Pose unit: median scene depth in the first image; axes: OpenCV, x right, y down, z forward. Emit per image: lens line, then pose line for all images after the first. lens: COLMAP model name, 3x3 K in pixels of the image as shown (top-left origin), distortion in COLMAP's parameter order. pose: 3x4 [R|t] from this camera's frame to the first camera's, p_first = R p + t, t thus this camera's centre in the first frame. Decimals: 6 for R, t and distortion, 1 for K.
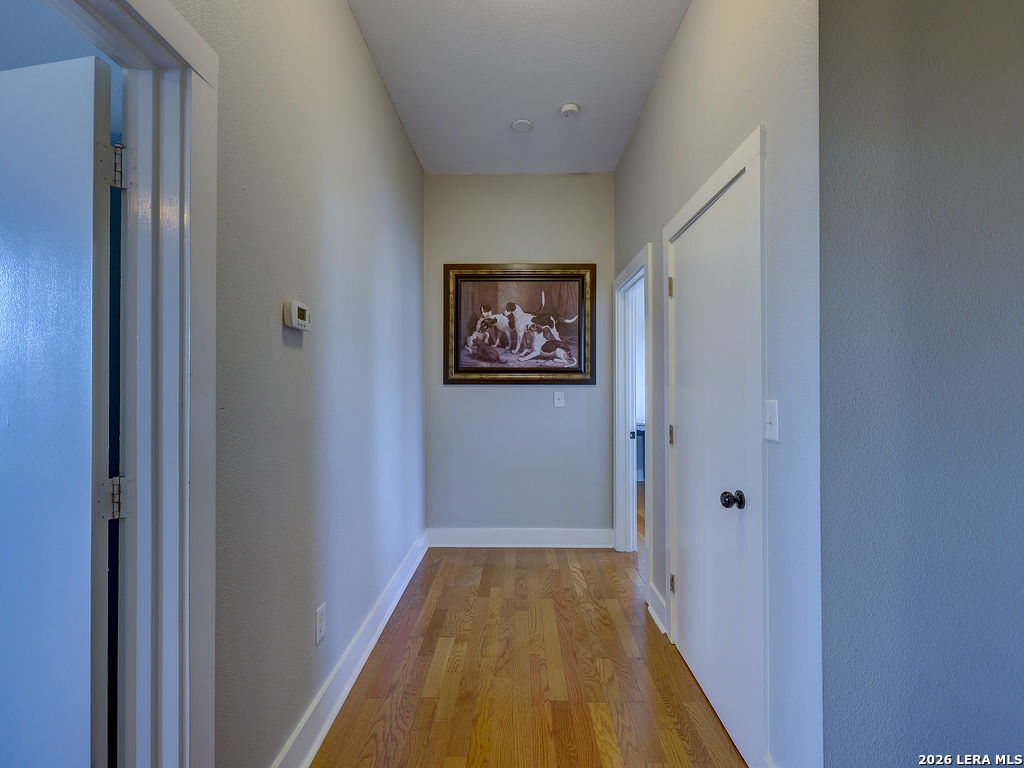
lens RADIAL K [[461.9, 0, 512.2], [0, 461.9, 383.8], [0, 0, 1]] dist [0.000841, 0.000096]
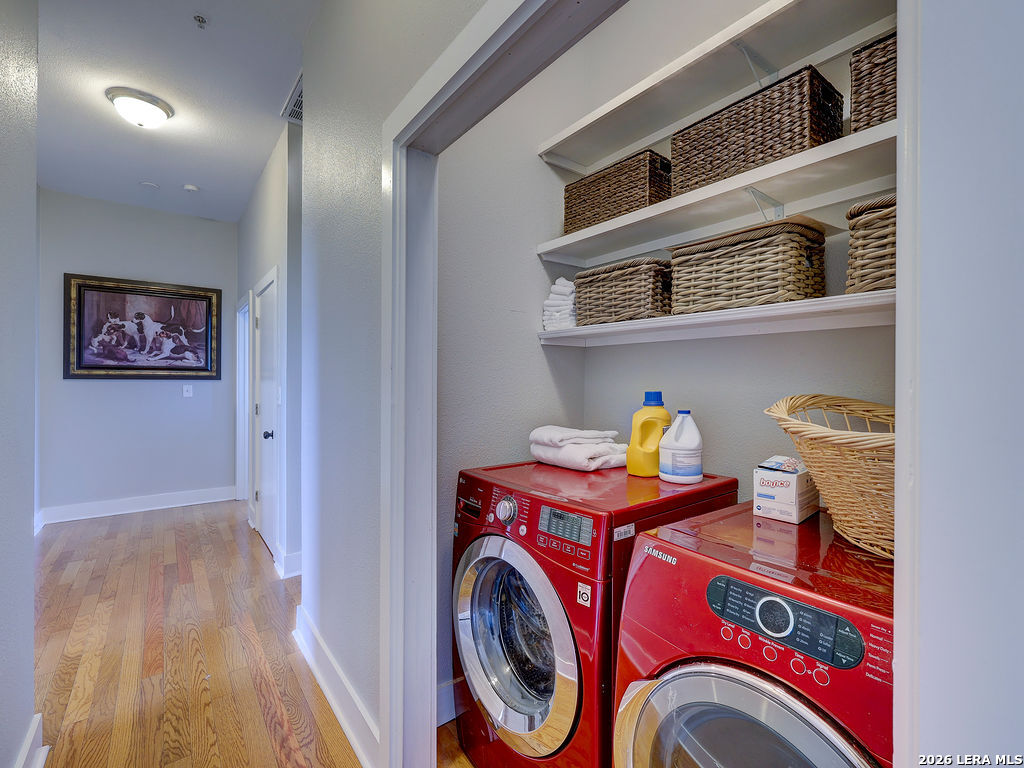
lens RADIAL K [[461.9, 0, 511.2], [0, 461.9, 381.5], [0, 0, 1]] dist [0.000841, 0.000096]
pose [[0.790306, 0.002785, 0.612706, 0.025217], [-0.005810, 0.999979, 0.002949, -0.002241], [-0.612684, -0.005890, 0.790306, -0.573516]]
